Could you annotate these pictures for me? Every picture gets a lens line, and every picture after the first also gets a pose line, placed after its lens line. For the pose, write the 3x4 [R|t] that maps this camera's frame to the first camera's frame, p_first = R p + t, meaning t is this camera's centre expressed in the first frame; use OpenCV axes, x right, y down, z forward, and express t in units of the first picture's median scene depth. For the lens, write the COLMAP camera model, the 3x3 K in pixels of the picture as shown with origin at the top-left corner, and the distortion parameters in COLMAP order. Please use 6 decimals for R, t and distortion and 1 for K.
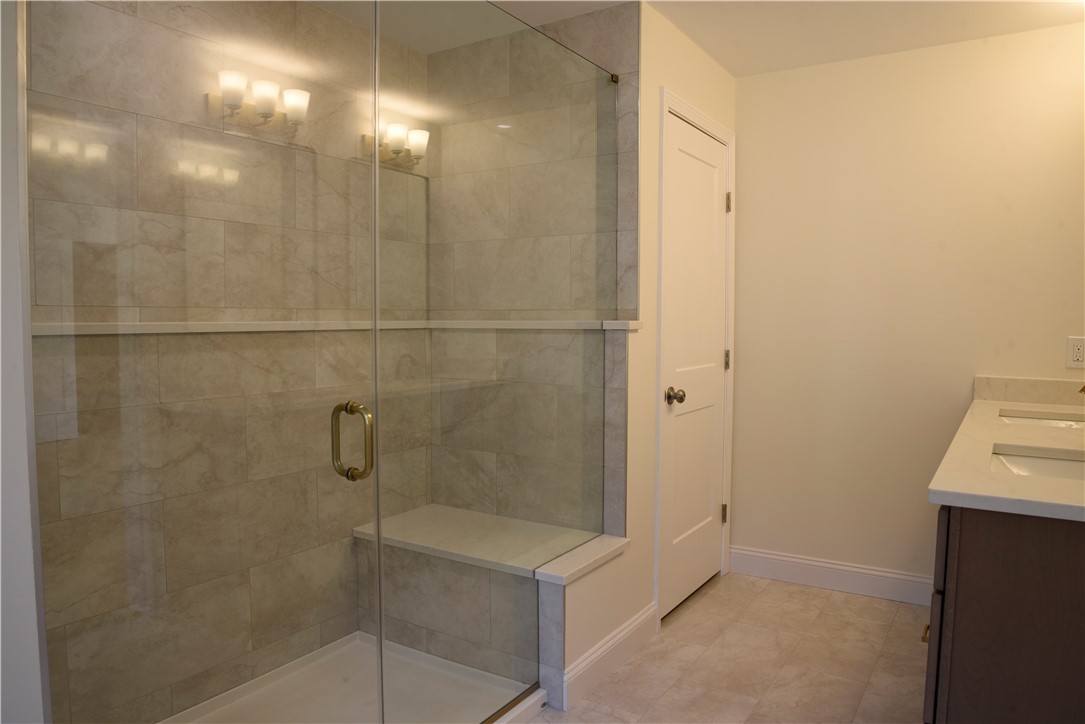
lens RADIAL K [[741.7, 0, 545.1], [0, 741.7, 360.7], [0, 0, 1]] dist [-0.071436, 0.017528]
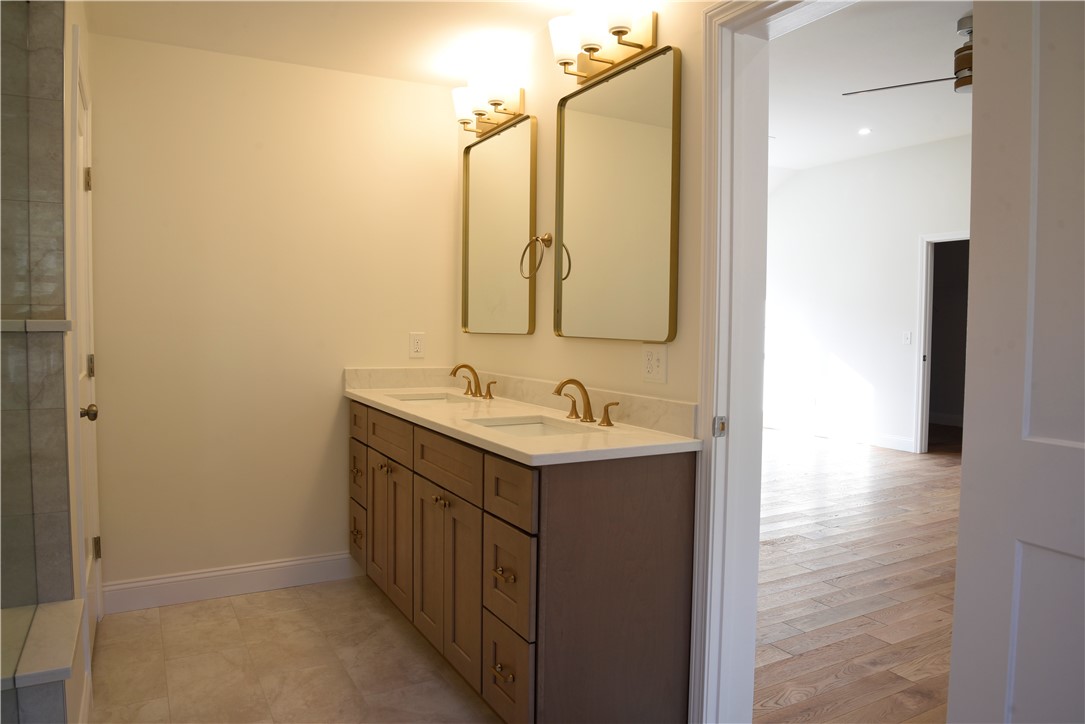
lens RADIAL K [[741.7, 0, 547.5], [0, 741.7, 360.6], [0, 0, 1]] dist [-0.071436, 0.017528]
pose [[0.469025, -0.043375, 0.882119, -0.307411], [0.041667, 0.998768, 0.026956, -0.010353], [-0.882202, 0.024112, 0.470254, 0.198125]]
